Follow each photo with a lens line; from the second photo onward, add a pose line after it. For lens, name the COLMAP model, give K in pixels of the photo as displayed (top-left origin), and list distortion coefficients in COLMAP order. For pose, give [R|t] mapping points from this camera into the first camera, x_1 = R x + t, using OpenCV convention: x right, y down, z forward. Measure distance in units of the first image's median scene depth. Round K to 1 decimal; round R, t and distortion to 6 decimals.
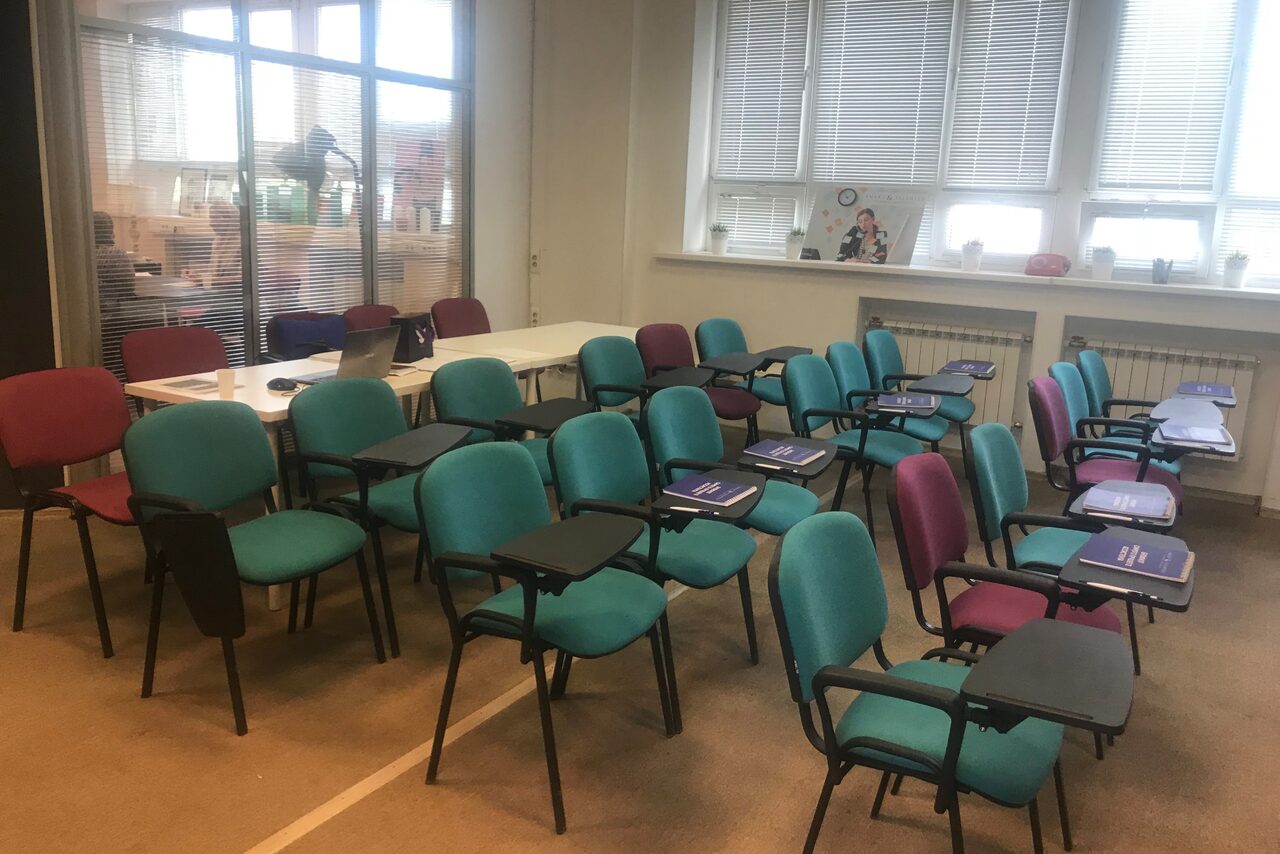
lens RADIAL K [[1031.1, 0, 639.6], [0, 1031.1, 425.7], [0, 0, 1]] dist [0.017178, 0.006254]
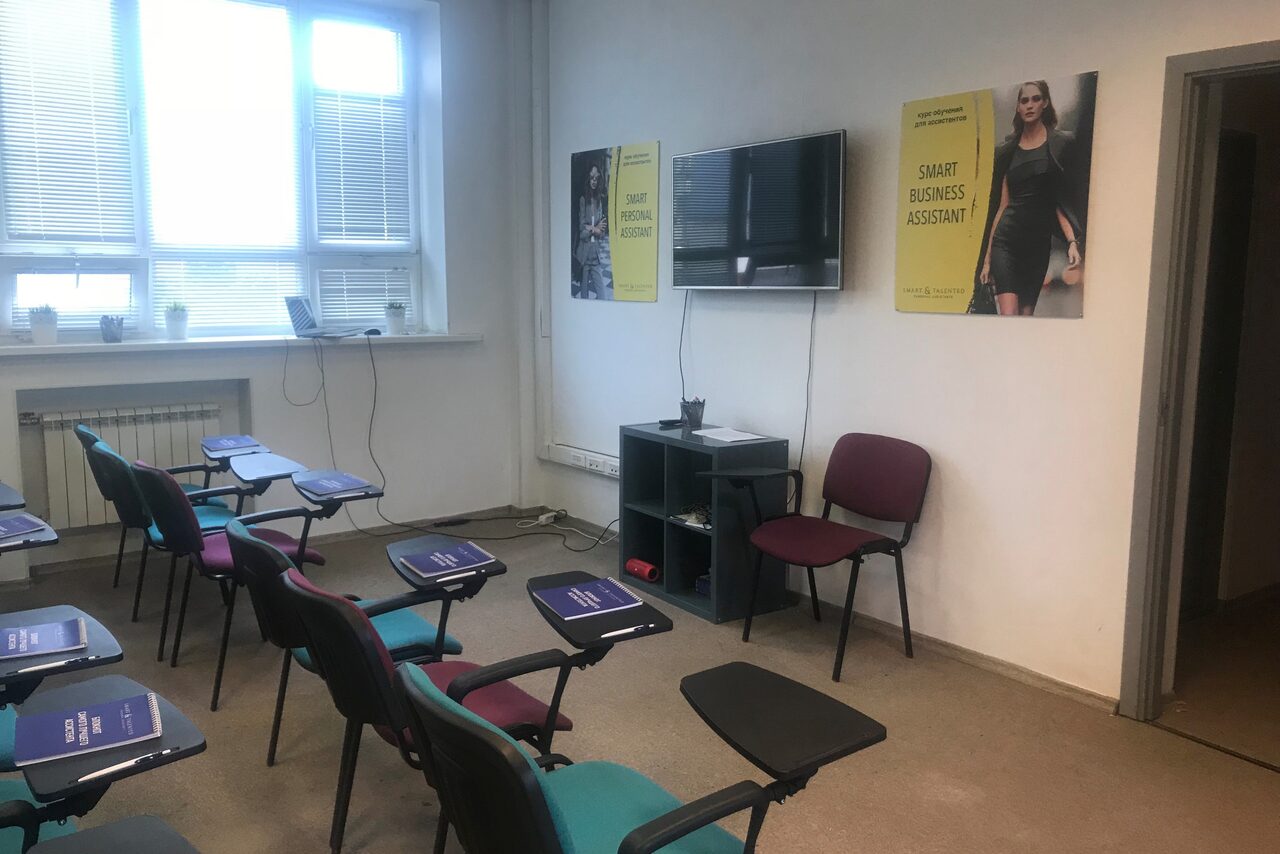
lens RADIAL K [[1031.1, 0, 640.6], [0, 1031.1, 424.4], [0, 0, 1]] dist [0.017178, 0.006254]
pose [[0.420225, -0.167330, 0.891858, -0.136812], [0.213077, 0.973566, 0.082262, -0.041039], [-0.882048, 0.155466, 0.444771, 0.183073]]
